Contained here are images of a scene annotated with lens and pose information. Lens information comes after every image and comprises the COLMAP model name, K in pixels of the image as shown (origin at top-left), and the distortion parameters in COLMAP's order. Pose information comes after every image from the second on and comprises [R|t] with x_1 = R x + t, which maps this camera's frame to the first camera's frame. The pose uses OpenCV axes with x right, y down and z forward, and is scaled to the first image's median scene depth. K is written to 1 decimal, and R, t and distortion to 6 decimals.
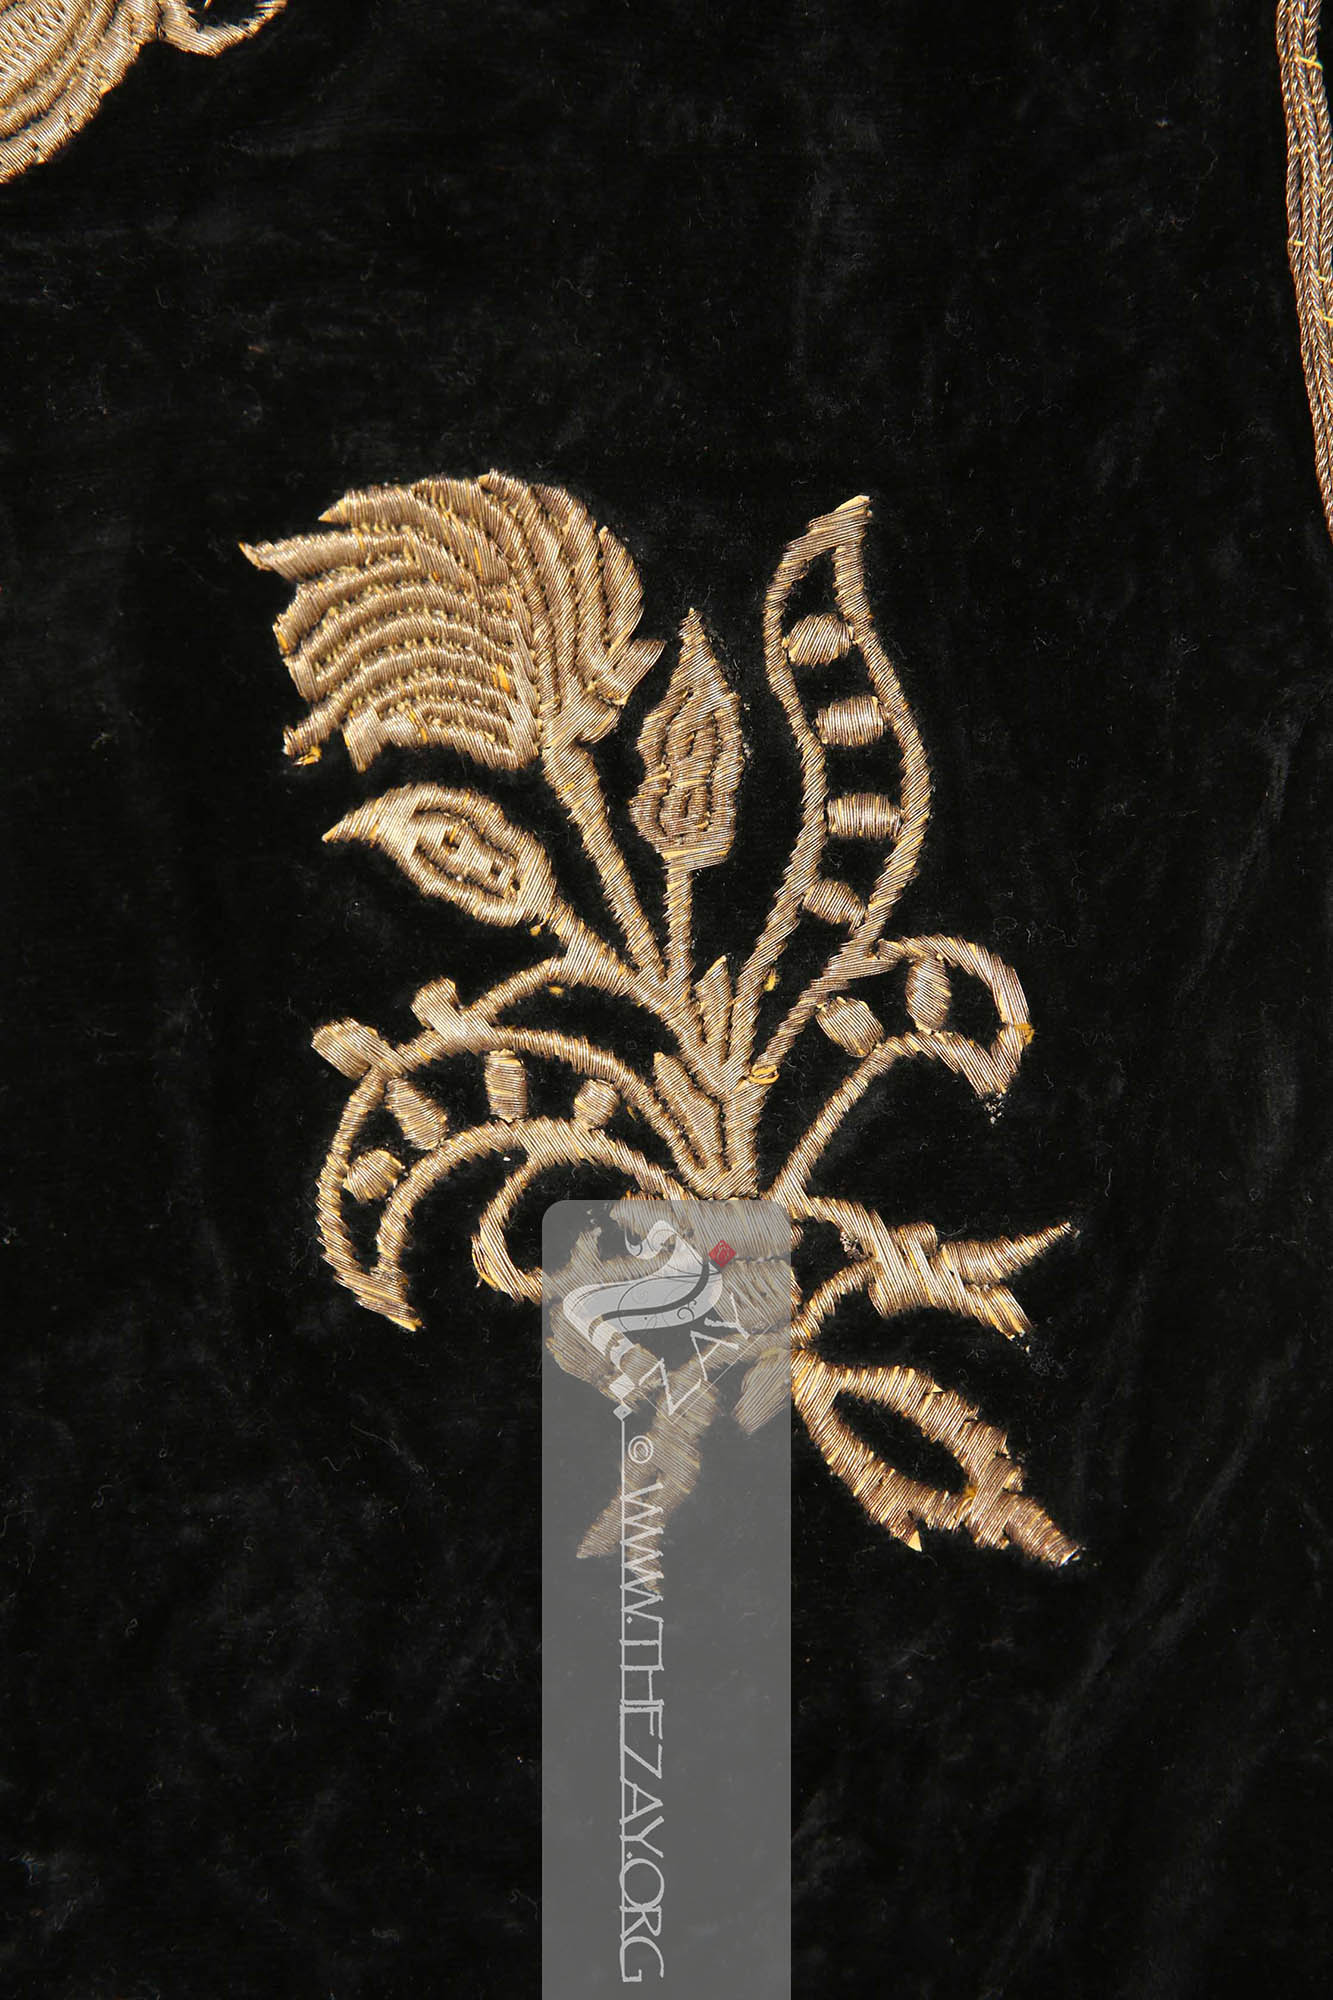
lens RADIAL K [[3530.8, 0, 670.8], [0, 3530.8, 1009.0], [0, 0, 1]] dist [0.076974, 0.000000]
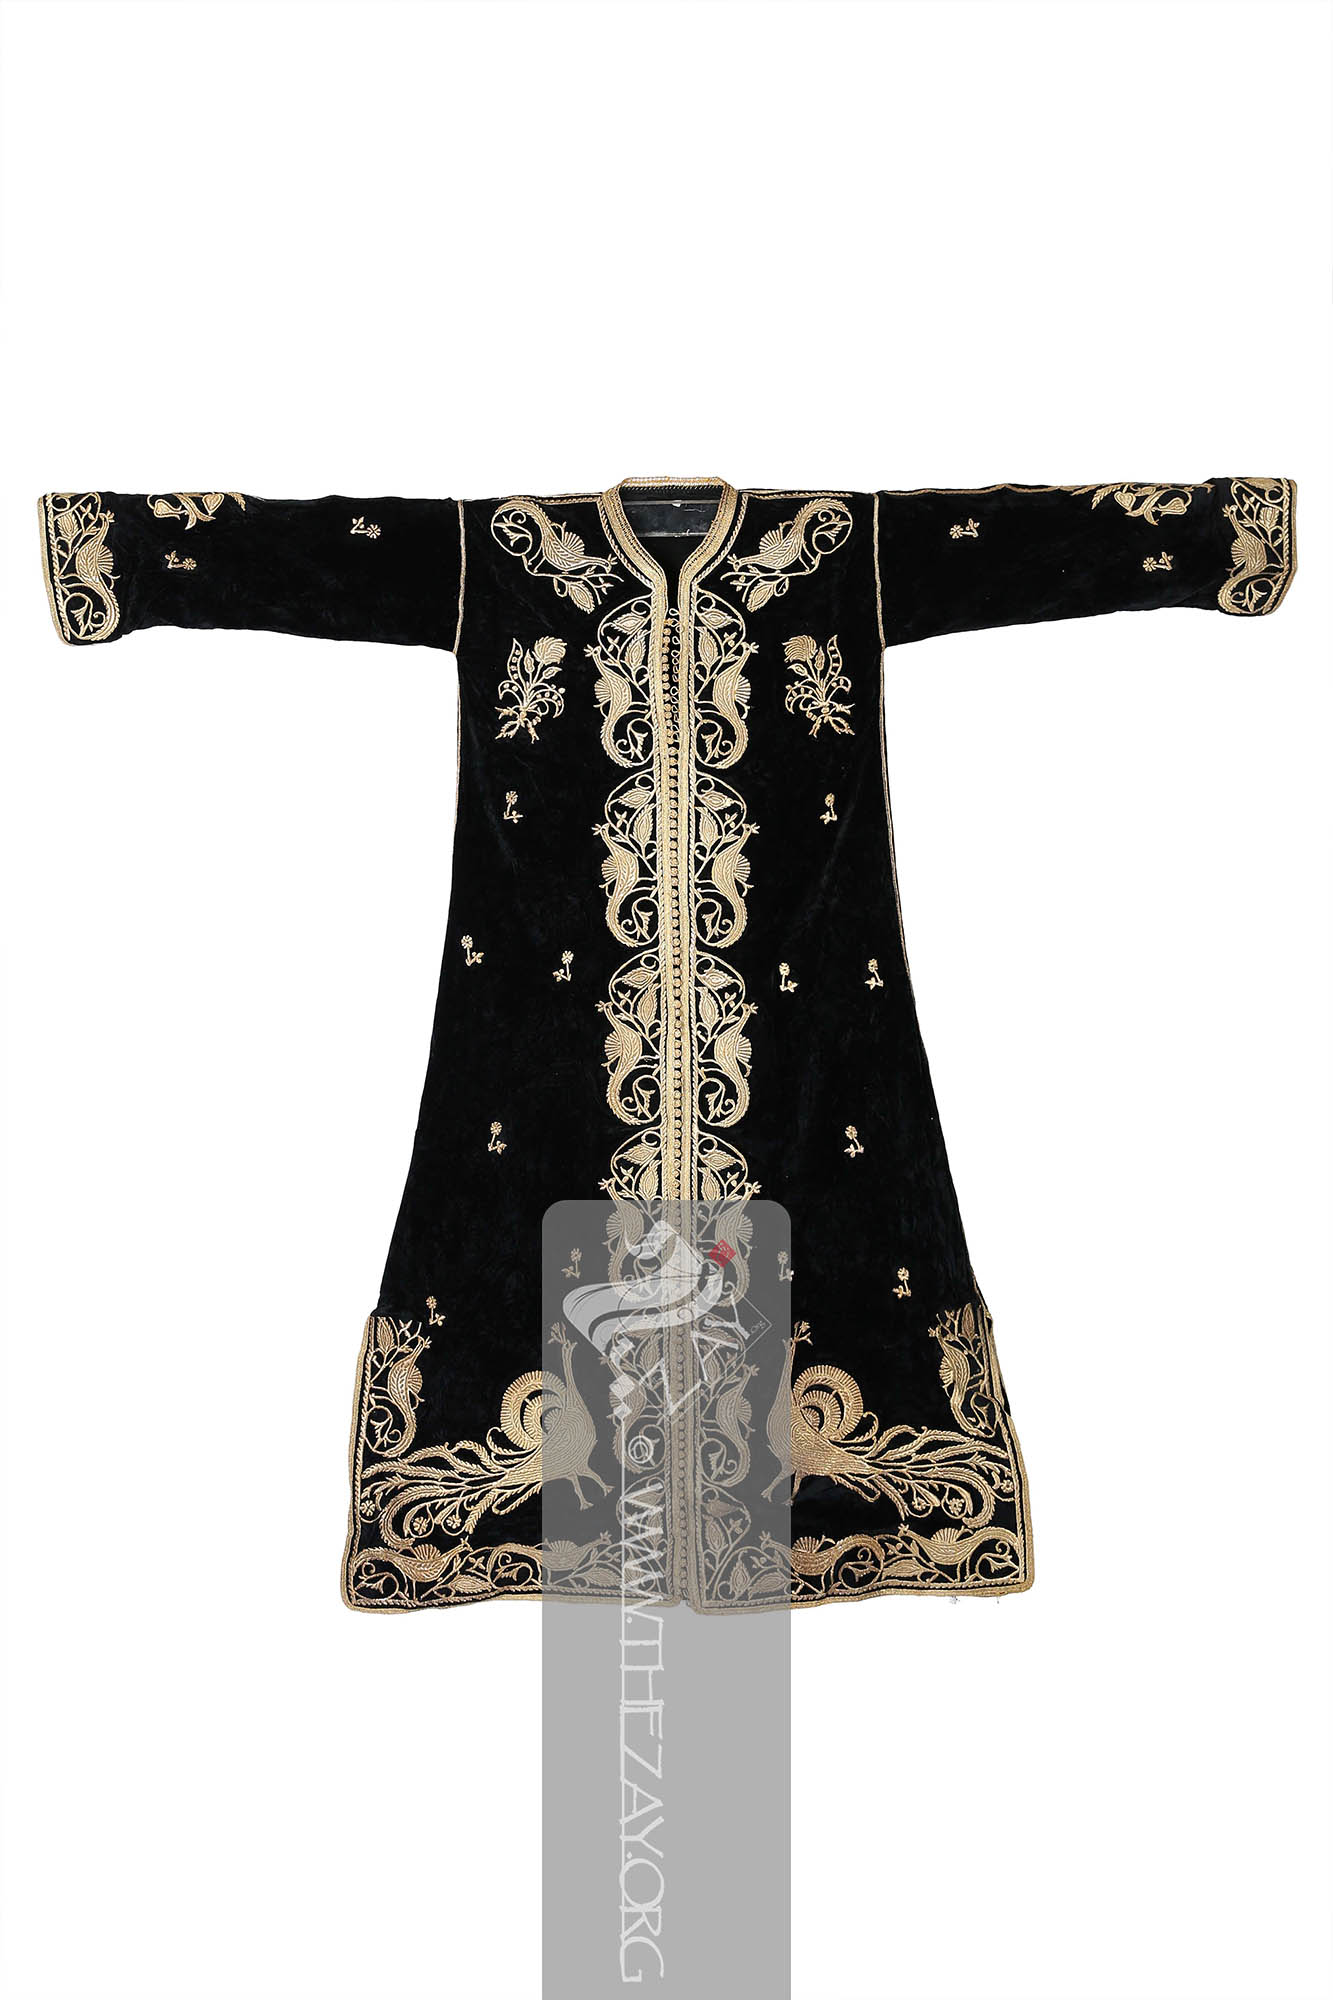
lens RADIAL K [[2798.8, 0, 674.6], [0, 2798.8, 872.5], [0, 0, 1]] dist [0.051180, 0.000000]
pose [[0.996637, -0.002719, 0.081893, -1.130767], [-0.012027, 0.983770, 0.179030, -0.952018], [-0.081051, -0.179413, 0.980429, -7.391096]]
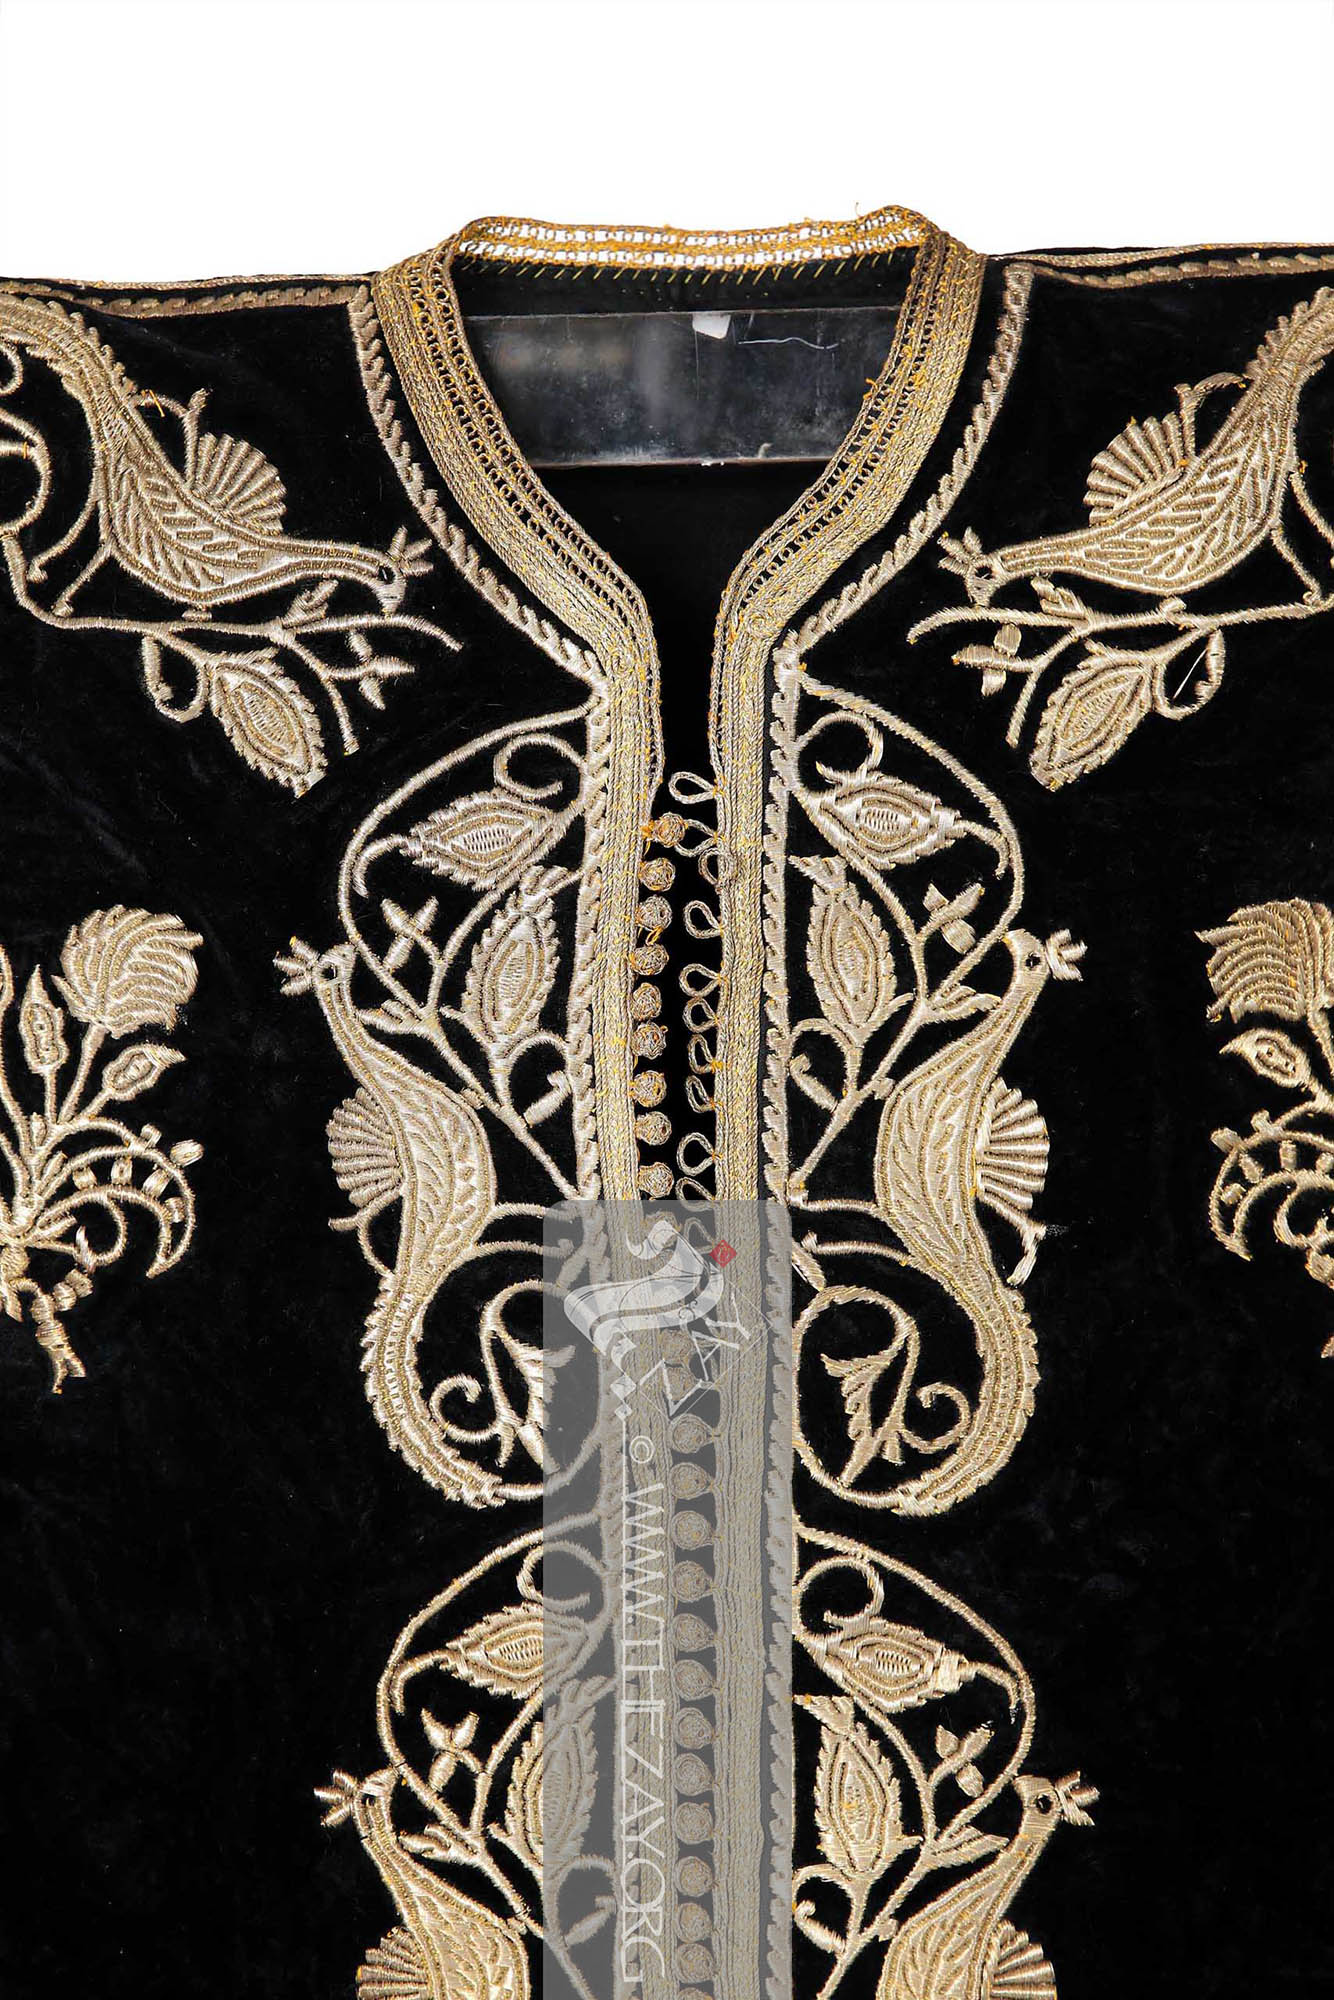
lens RADIAL K [[3530.8, 0, 658.8], [0, 3530.8, 1005.4], [0, 0, 1]] dist [0.076974, 0.000000]
pose [[0.999751, 0.005609, 0.021581, -0.513613], [-0.006657, 0.998788, 0.048762, -0.188465], [-0.021282, -0.048894, 0.998577, -1.316375]]
